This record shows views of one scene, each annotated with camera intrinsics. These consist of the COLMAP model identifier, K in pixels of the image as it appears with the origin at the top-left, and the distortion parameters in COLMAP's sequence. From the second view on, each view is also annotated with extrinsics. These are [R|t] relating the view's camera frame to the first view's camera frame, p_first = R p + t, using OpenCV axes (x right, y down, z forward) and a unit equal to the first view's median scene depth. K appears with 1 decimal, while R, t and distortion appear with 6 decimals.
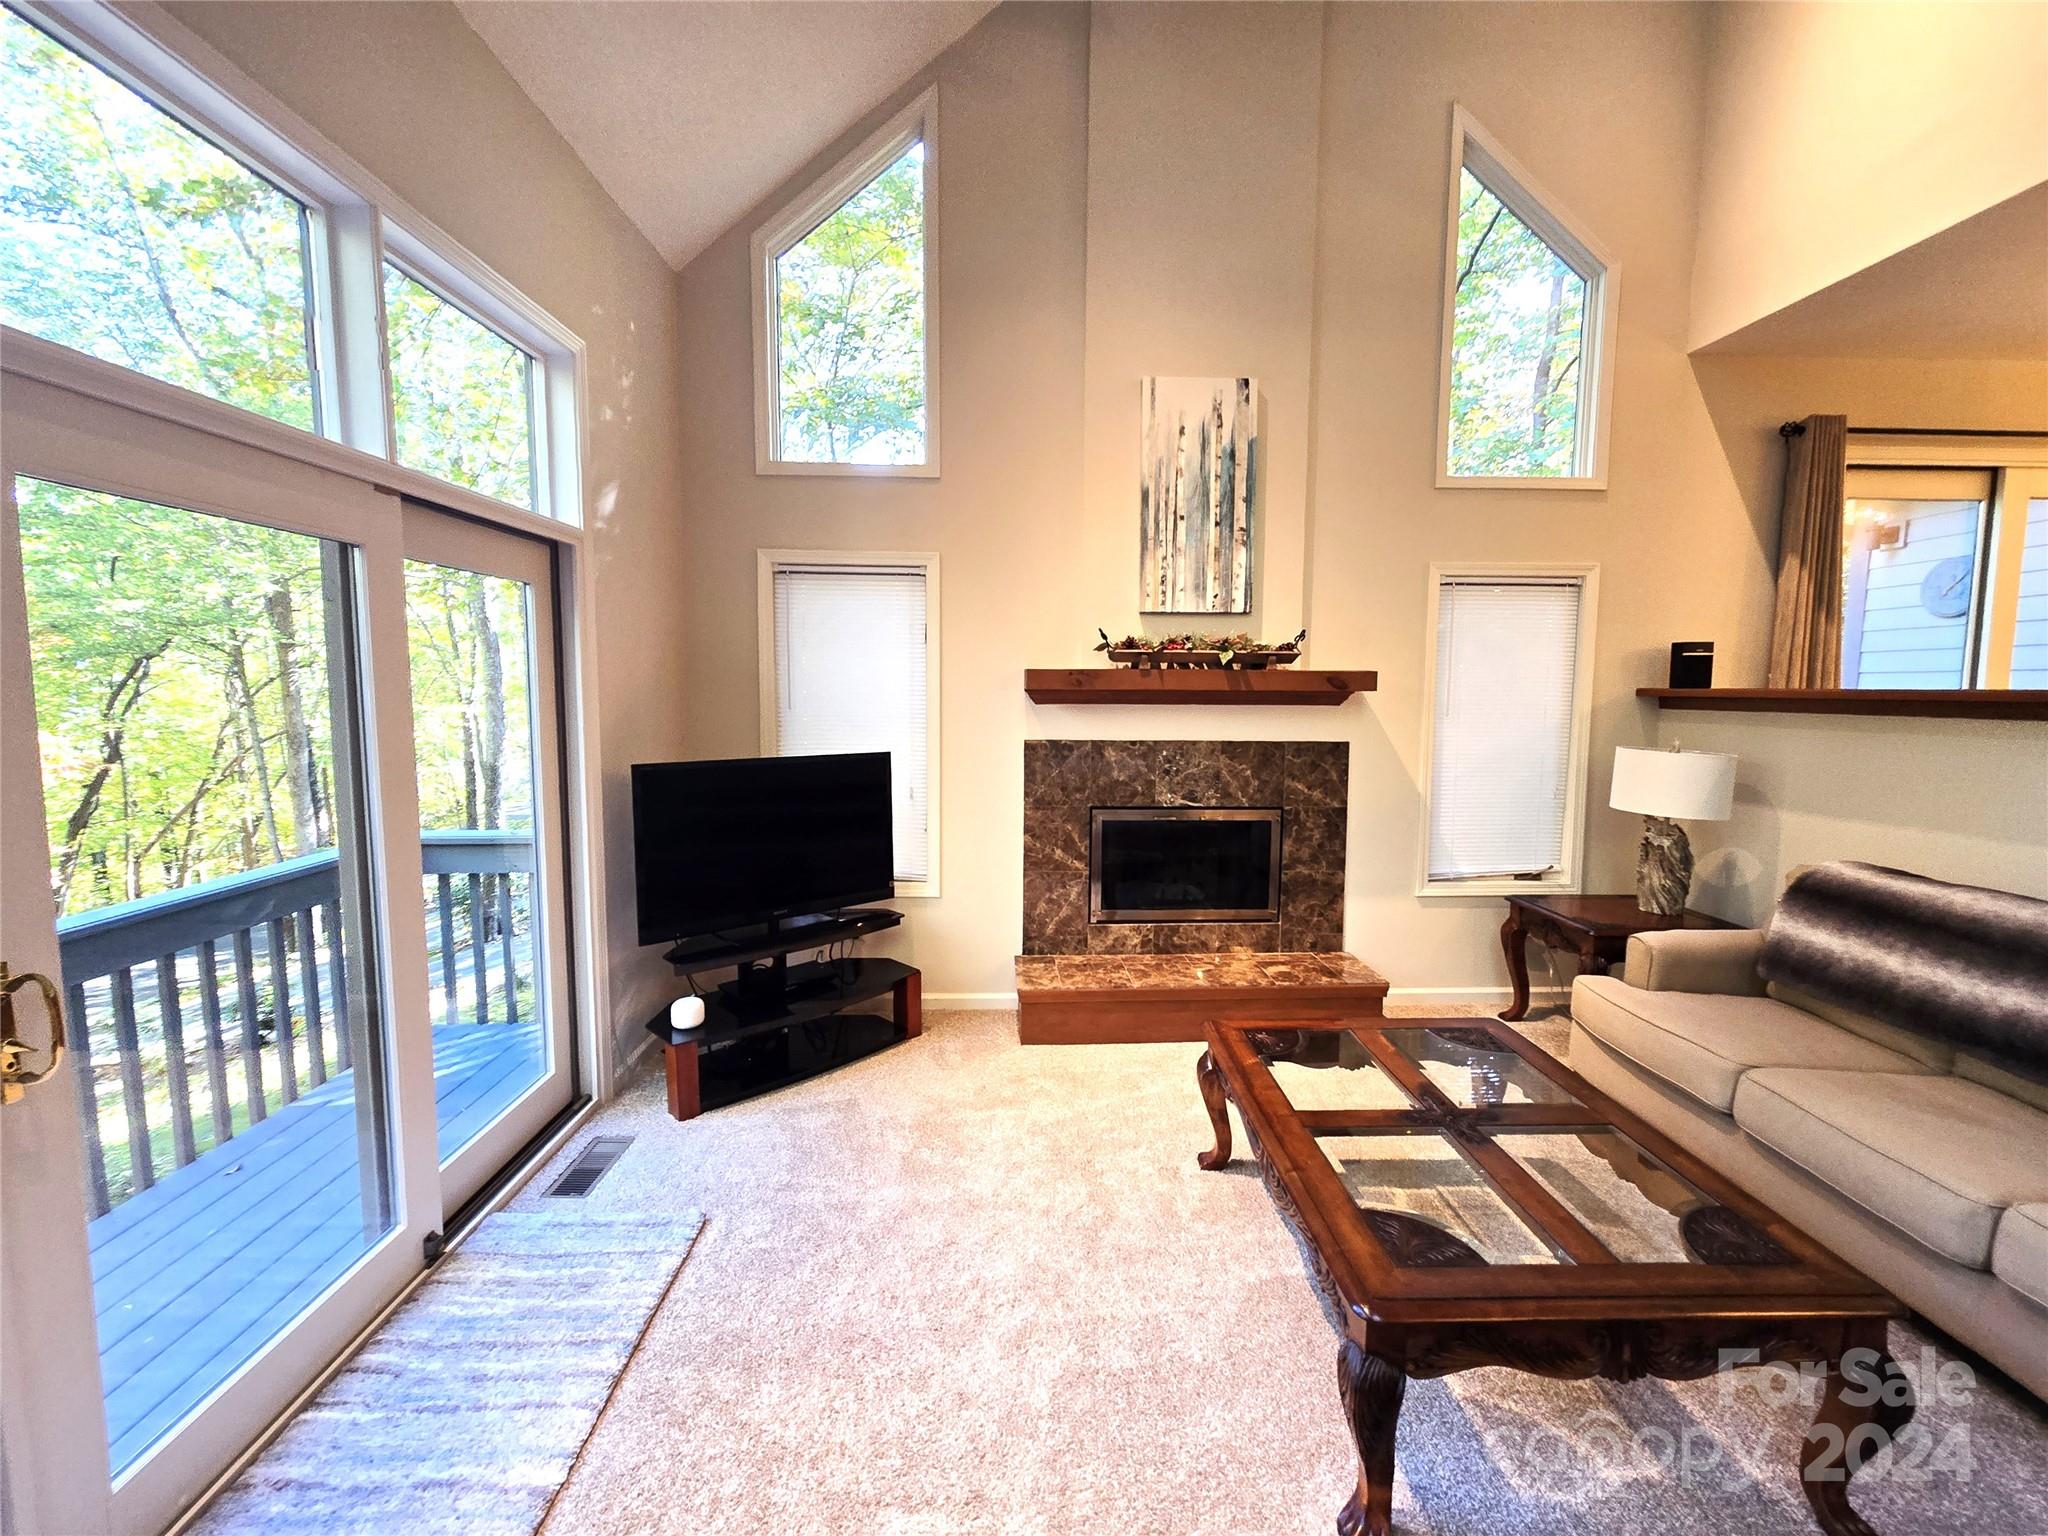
lens RADIAL K [[835.4, 0, 1037.1], [0, 835.4, 755.7], [0, 0, 1]] dist [-0.001163, 0.000440]
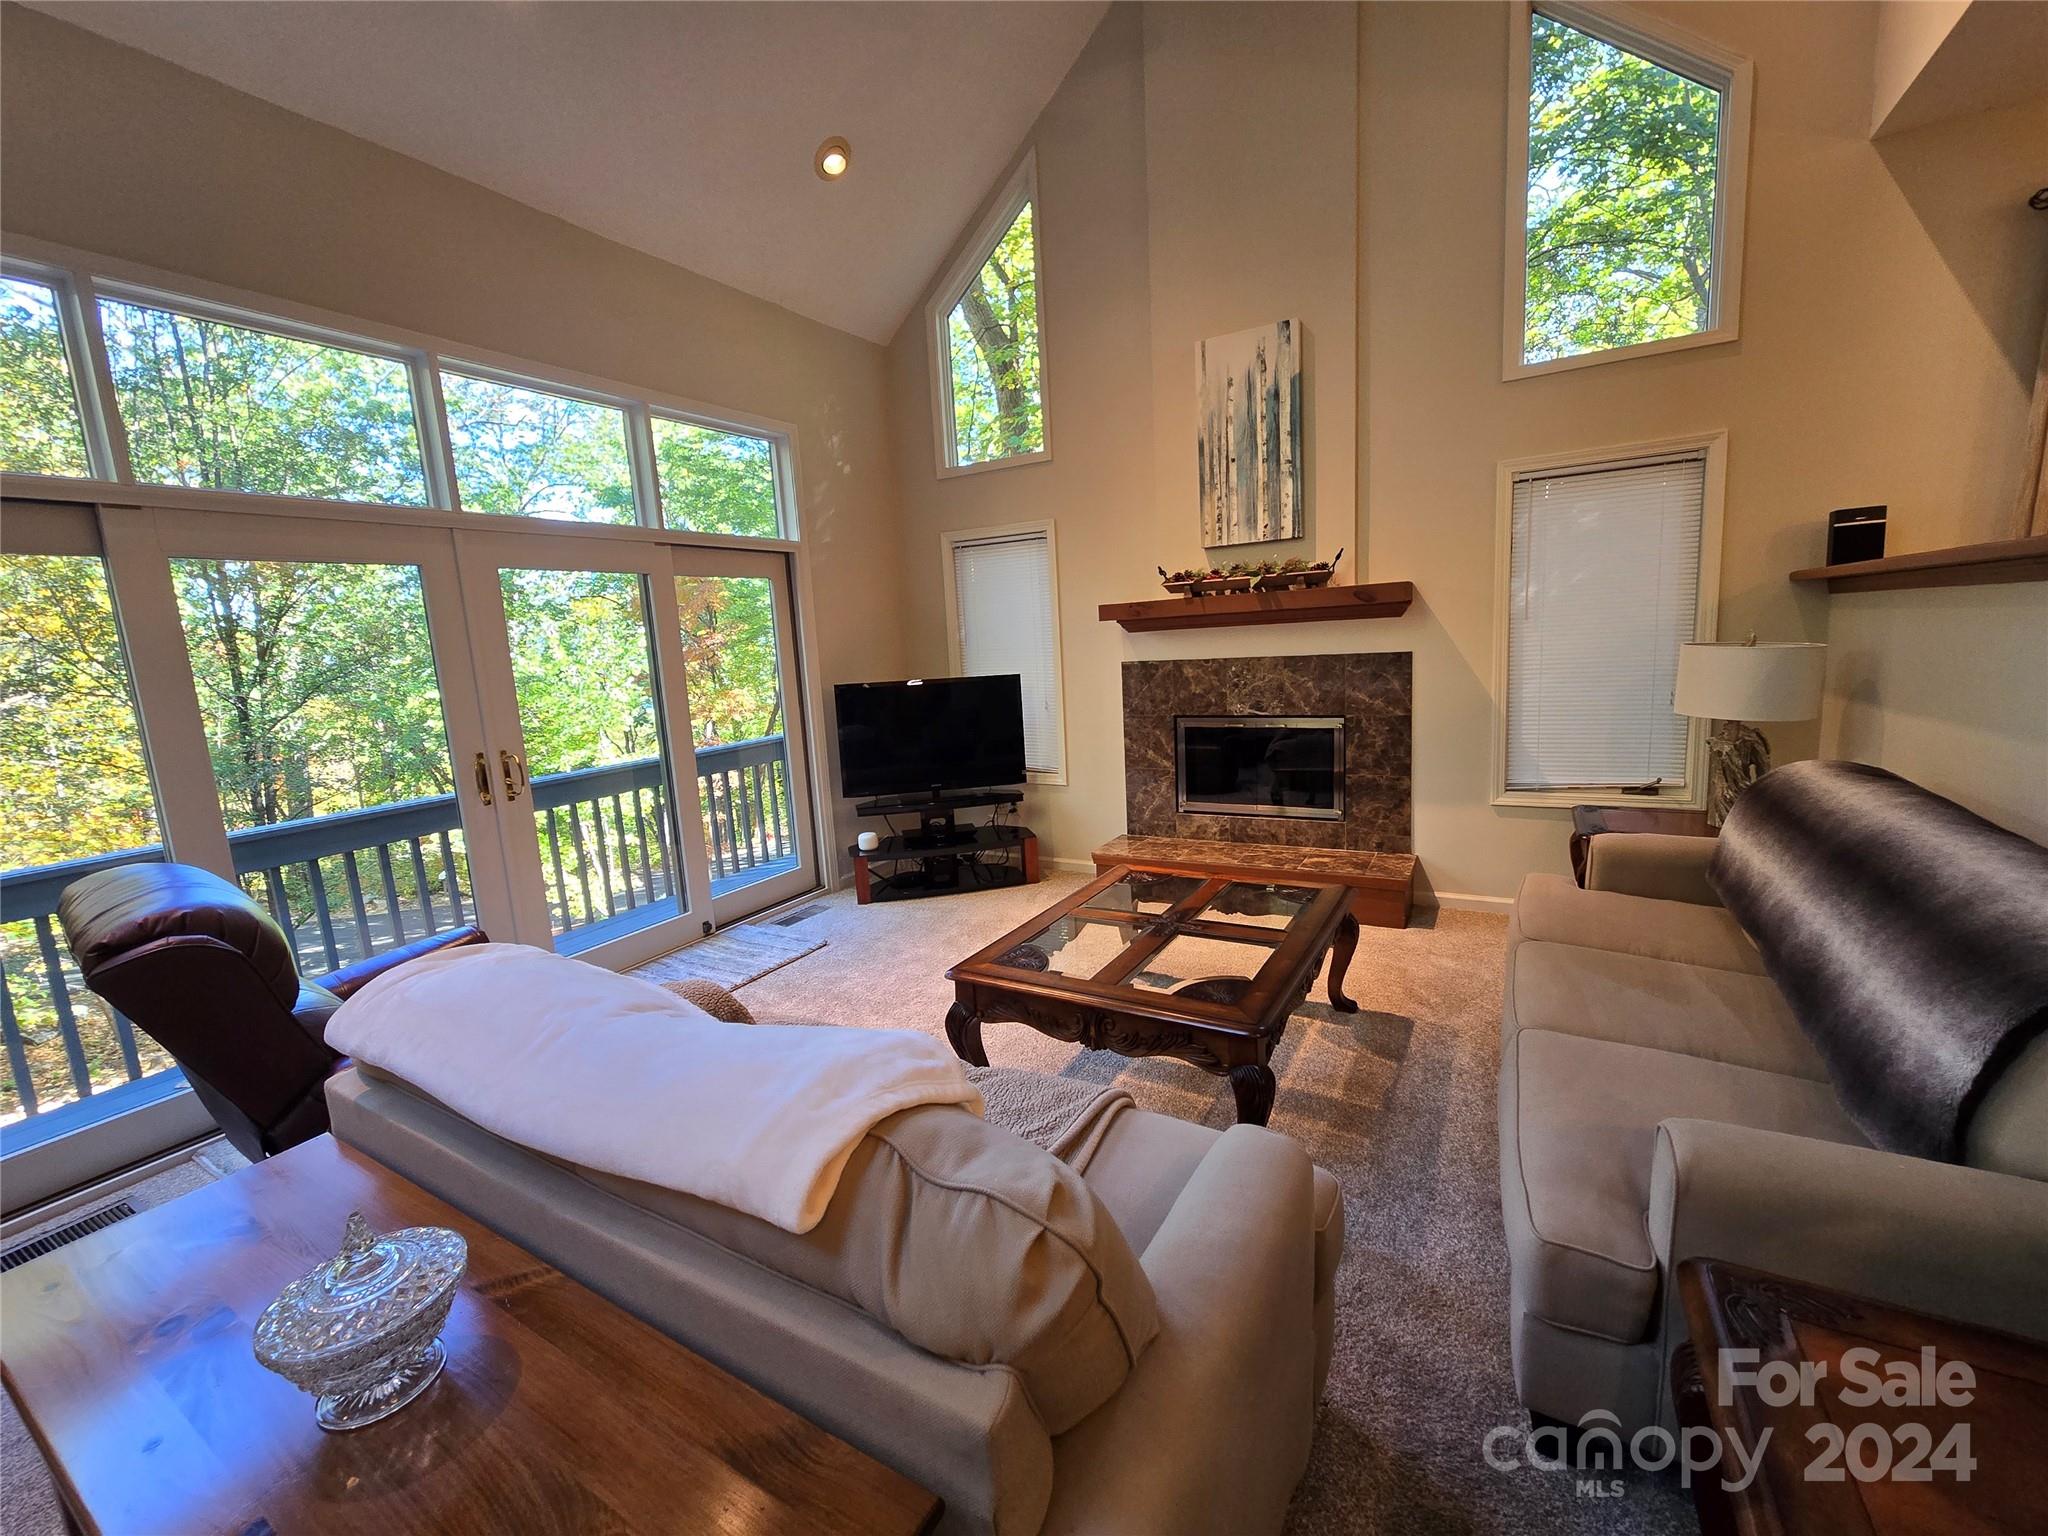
lens RADIAL K [[835.4, 0, 1036.8], [0, 835.4, 757.6], [0, 0, 1]] dist [-0.001163, 0.000440]
pose [[0.849020, 0.020353, -0.527968, 0.549293], [0.018055, 0.997557, 0.067490, 0.037530], [0.528051, -0.066833, 0.846578, -0.131891]]
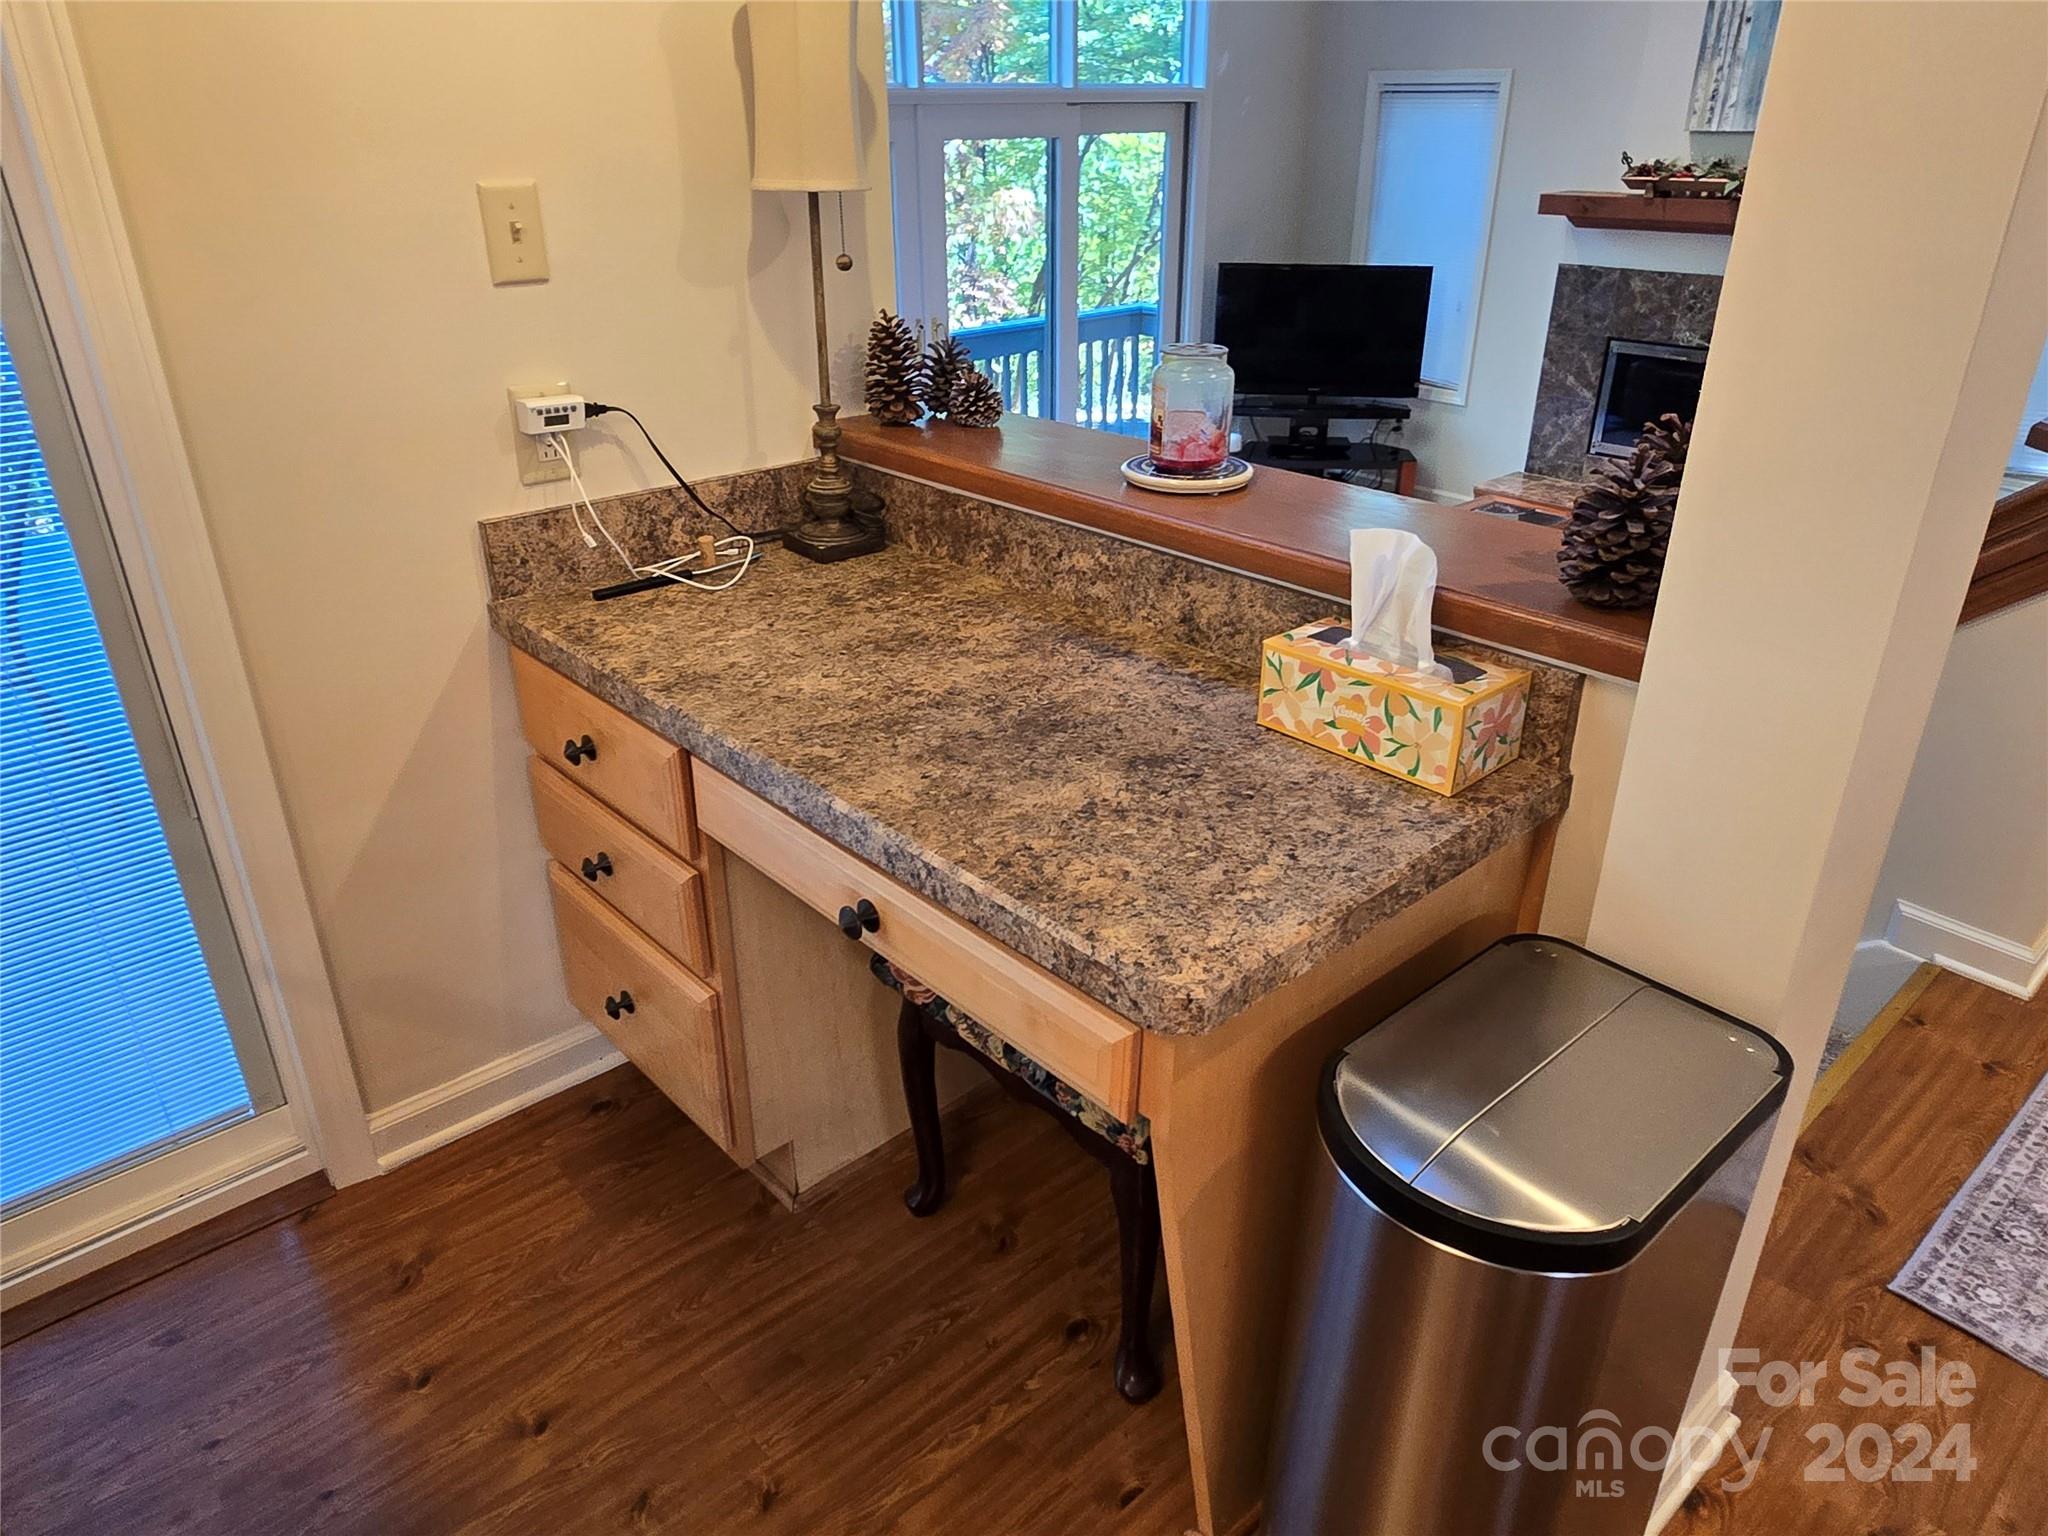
lens RADIAL K [[1365.7, 0, 1017.0], [0, 1365.7, 759.3], [0, 0, 1]] dist [0.004785, 0.000947]
pose [[0.637324, 0.323079, -0.699598, 0.972837], [-0.055619, 0.924785, 0.376403, -0.052751], [0.768586, -0.200980, 0.607357, -0.703088]]
